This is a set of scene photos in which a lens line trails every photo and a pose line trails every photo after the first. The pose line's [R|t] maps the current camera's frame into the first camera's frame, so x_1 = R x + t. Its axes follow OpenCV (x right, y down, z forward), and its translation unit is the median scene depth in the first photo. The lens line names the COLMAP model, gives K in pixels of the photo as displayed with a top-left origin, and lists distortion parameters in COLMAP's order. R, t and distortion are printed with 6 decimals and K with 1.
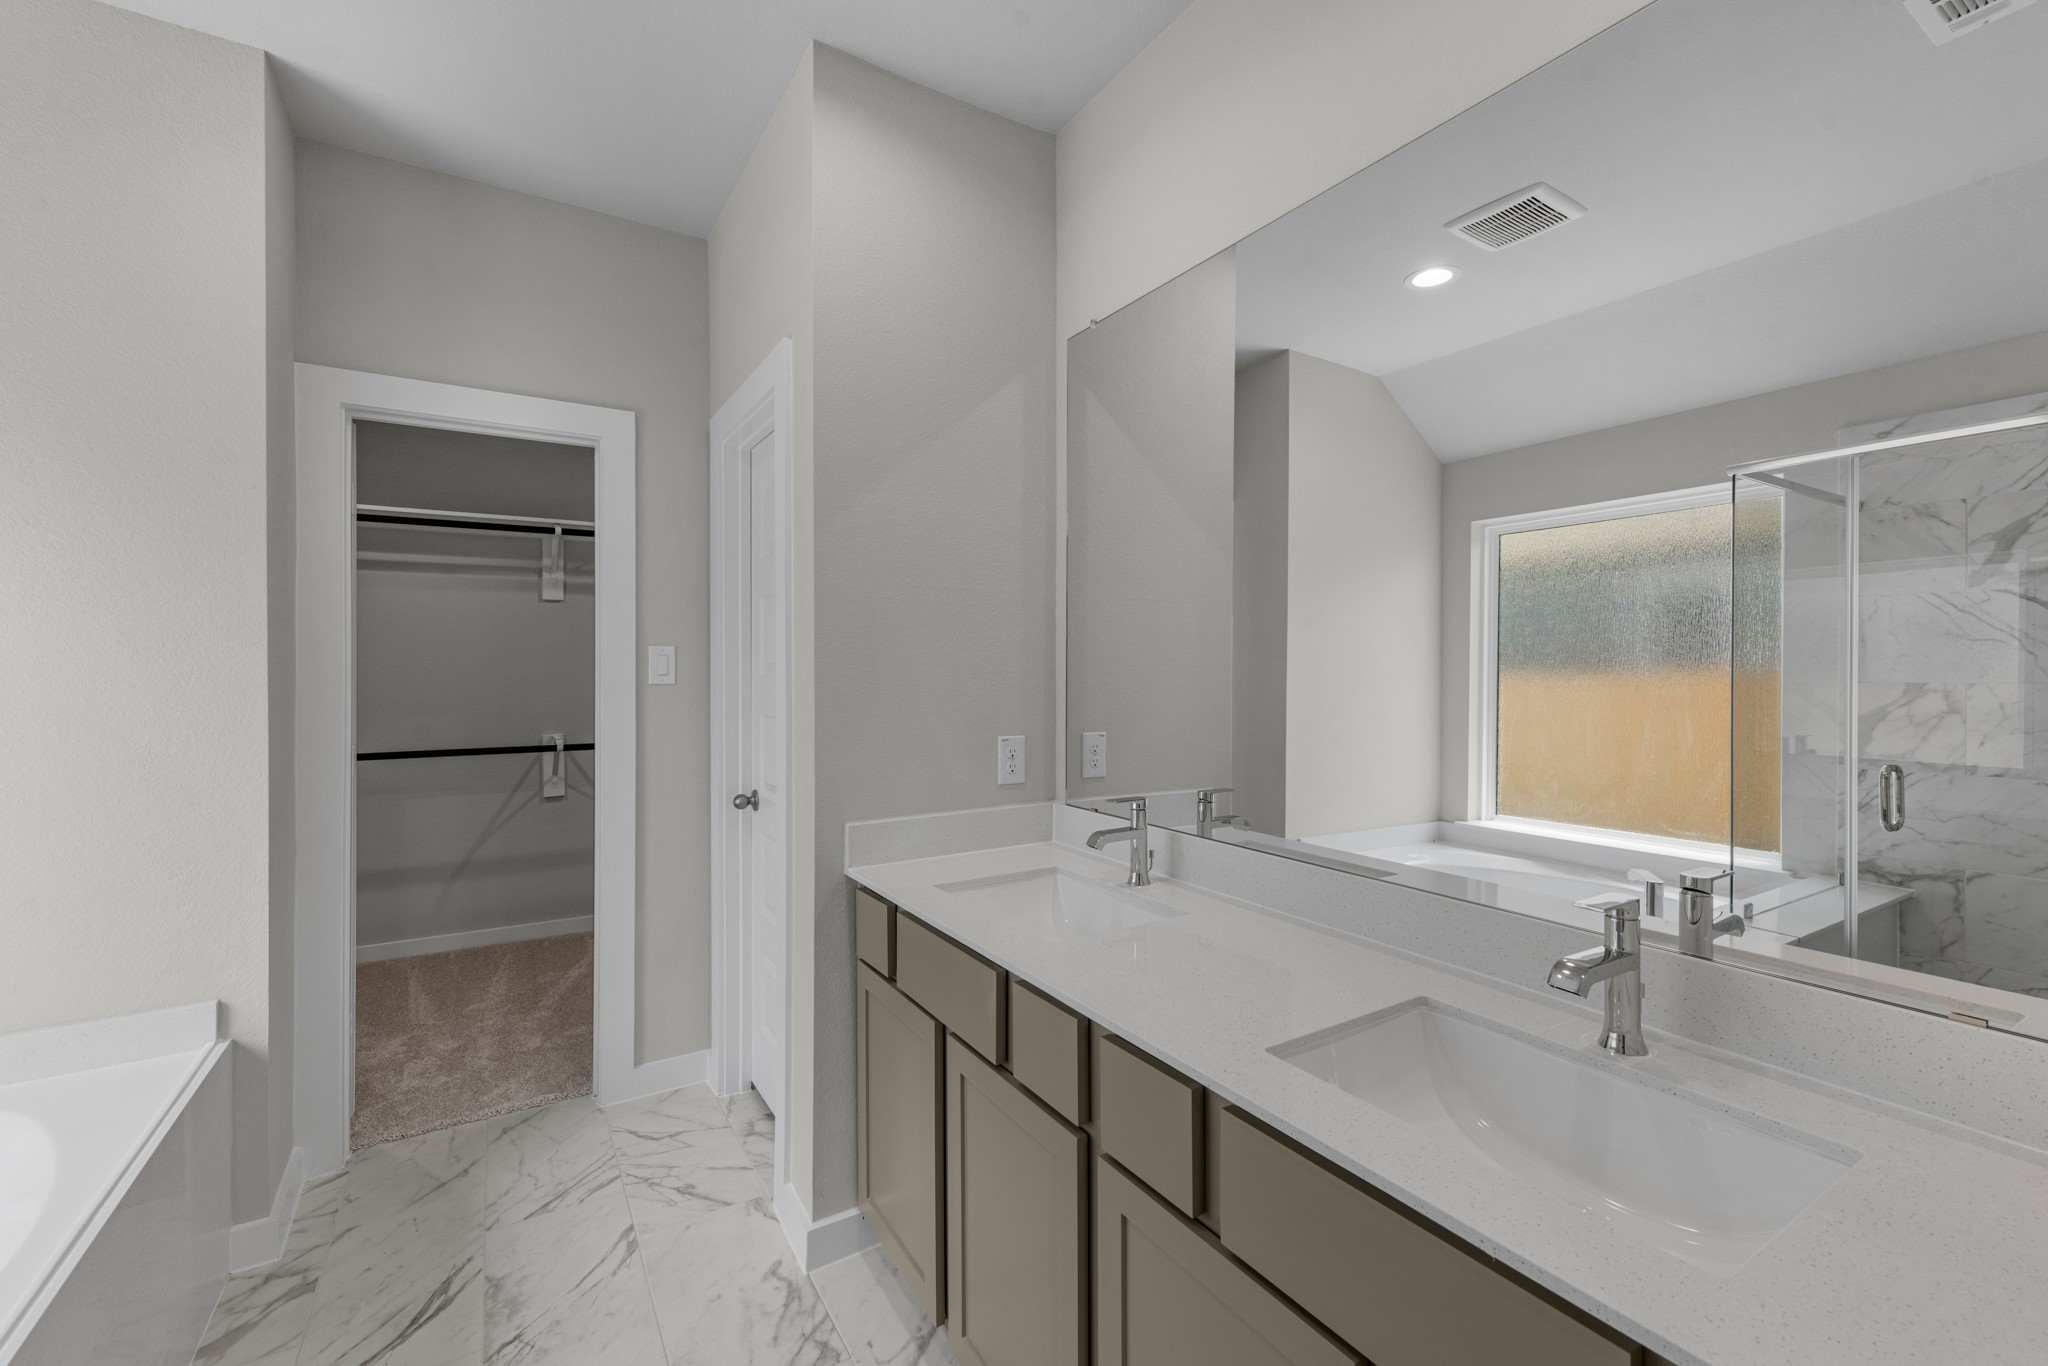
lens RADIAL K [[825.7, 0, 1025.7], [0, 825.7, 667.2], [0, 0, 1]] dist [0.008508, -0.000144]
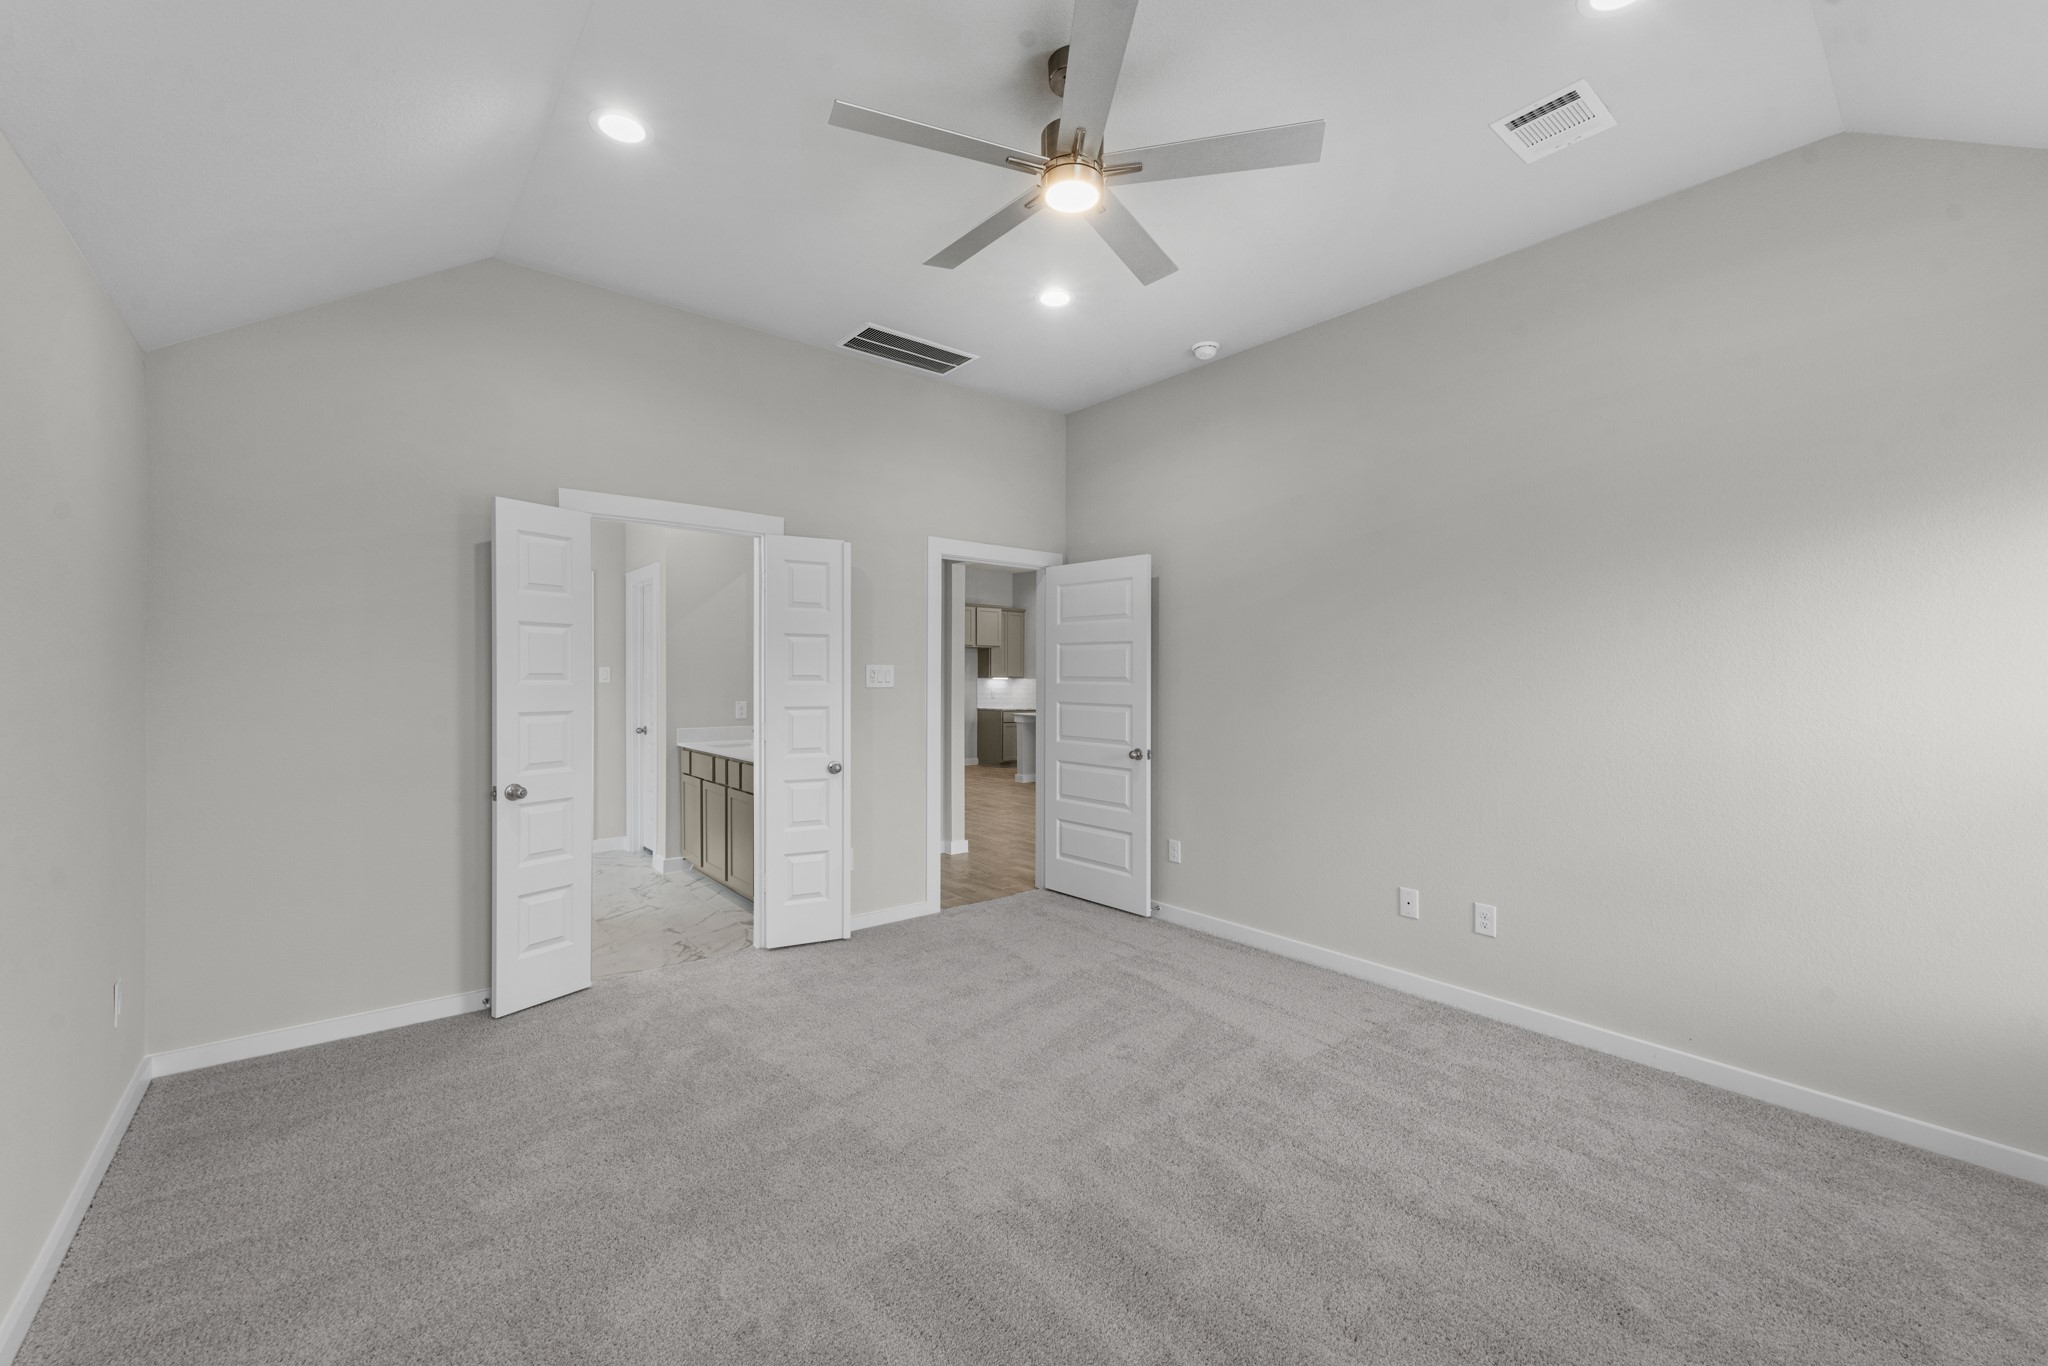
lens RADIAL K [[825.7, 0, 1031.6], [0, 825.7, 685.6], [0, 0, 1]] dist [0.008508, -0.000144]
pose [[0.992518, 0.002110, 0.122079, 0.657361], [-0.003527, 0.999929, 0.011391, -0.004284], [-0.122046, -0.011737, 0.992455, -2.026910]]
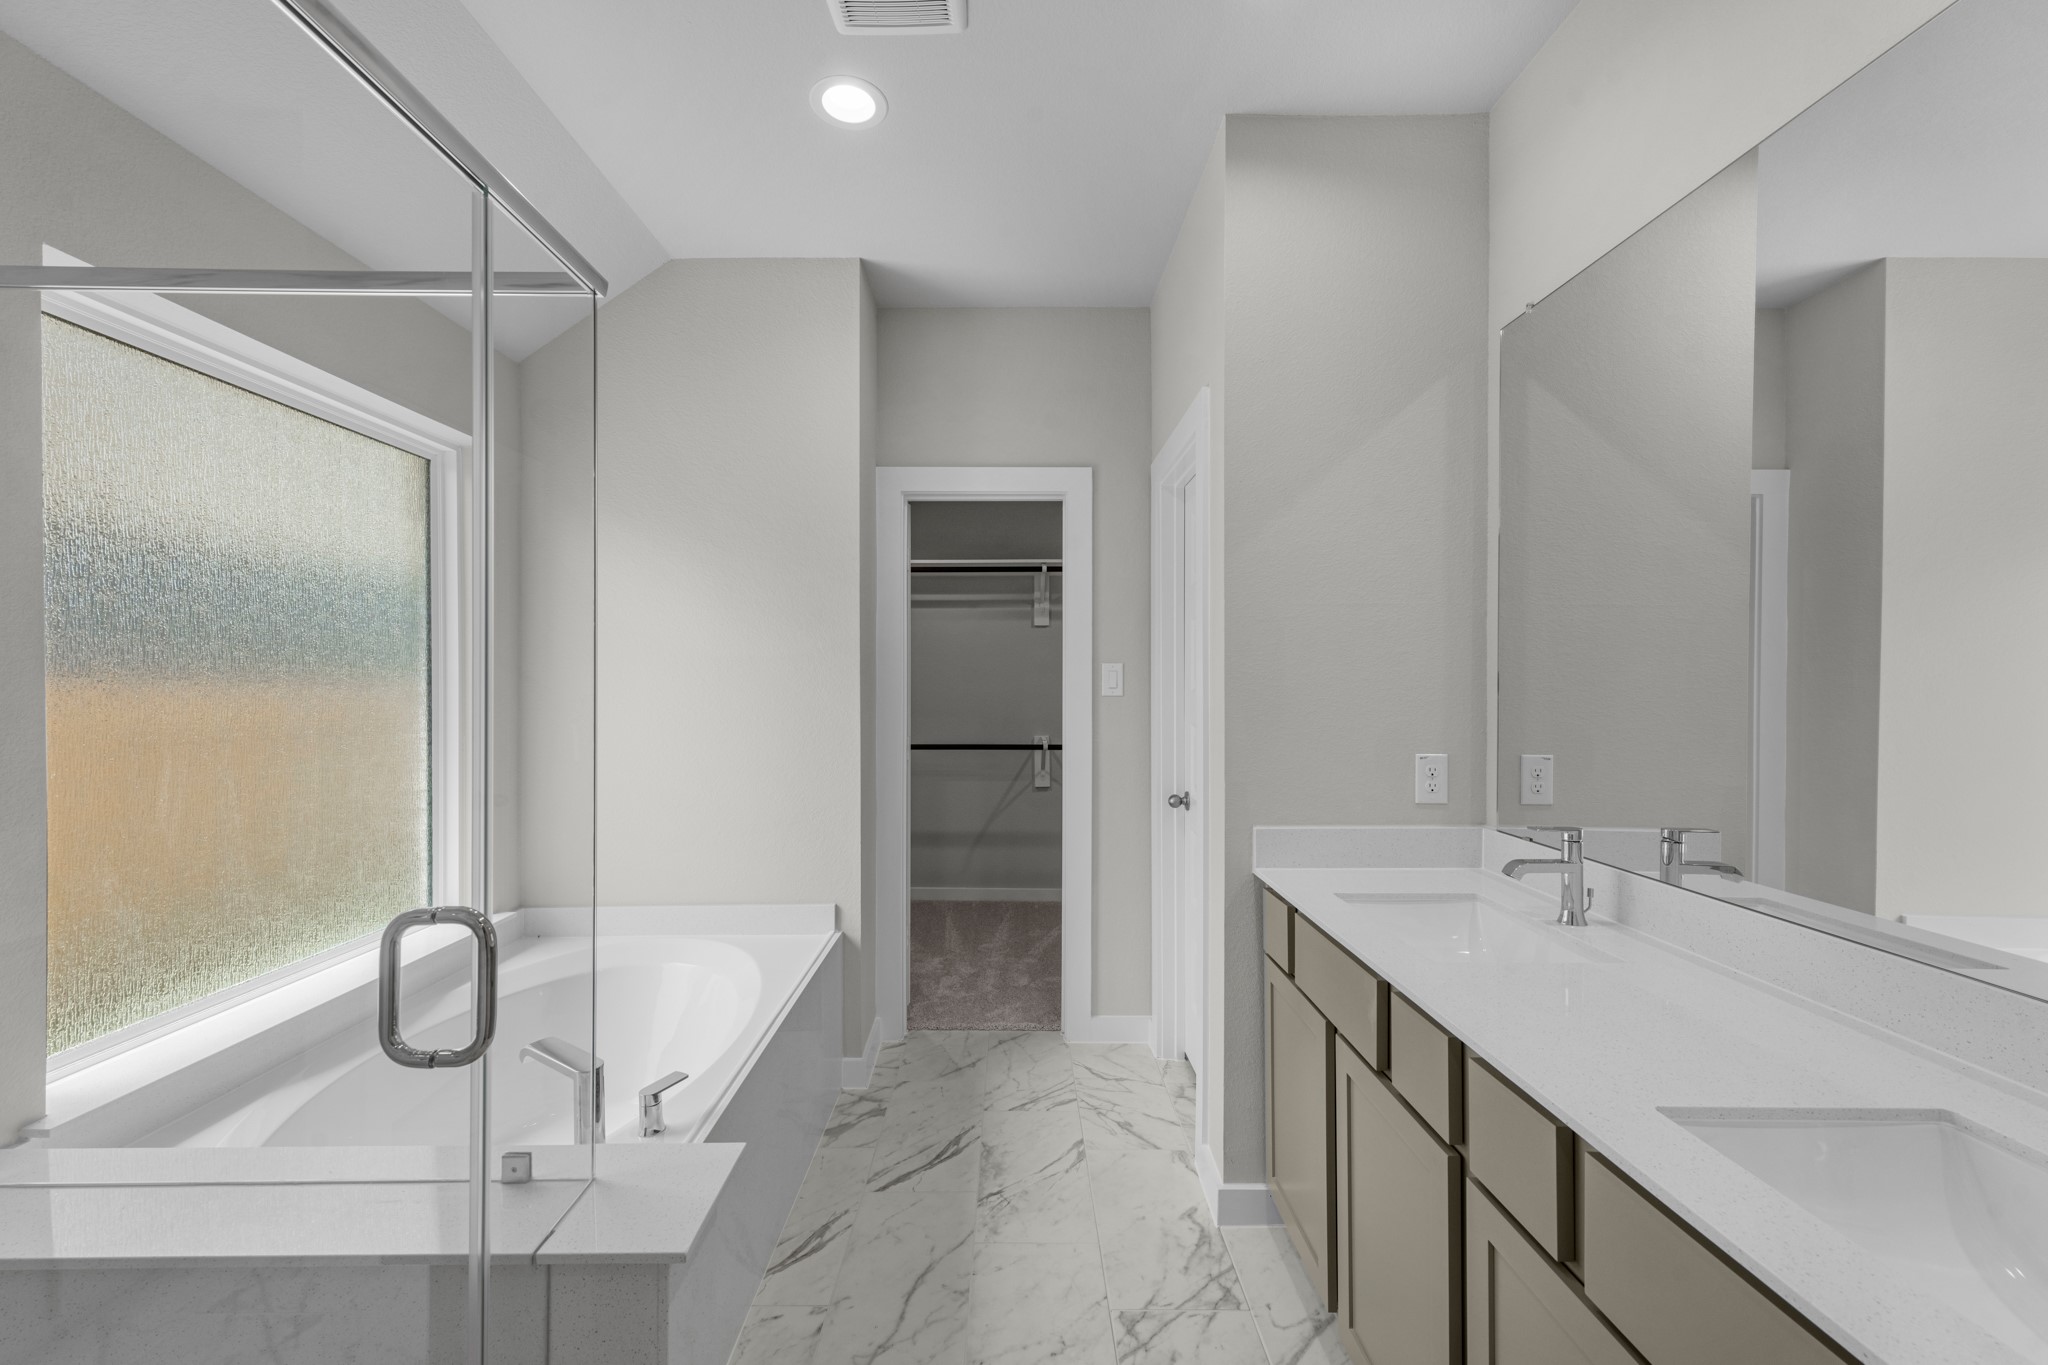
lens RADIAL K [[825.7, 0, 1039.9], [0, 825.7, 683.8], [0, 0, 1]] dist [0.008508, -0.000144]
pose [[0.855153, 0.004724, -0.518354, 0.102900], [-0.002501, 0.999984, 0.004989, -0.002636], [0.518369, -0.002970, 0.855152, -0.071118]]
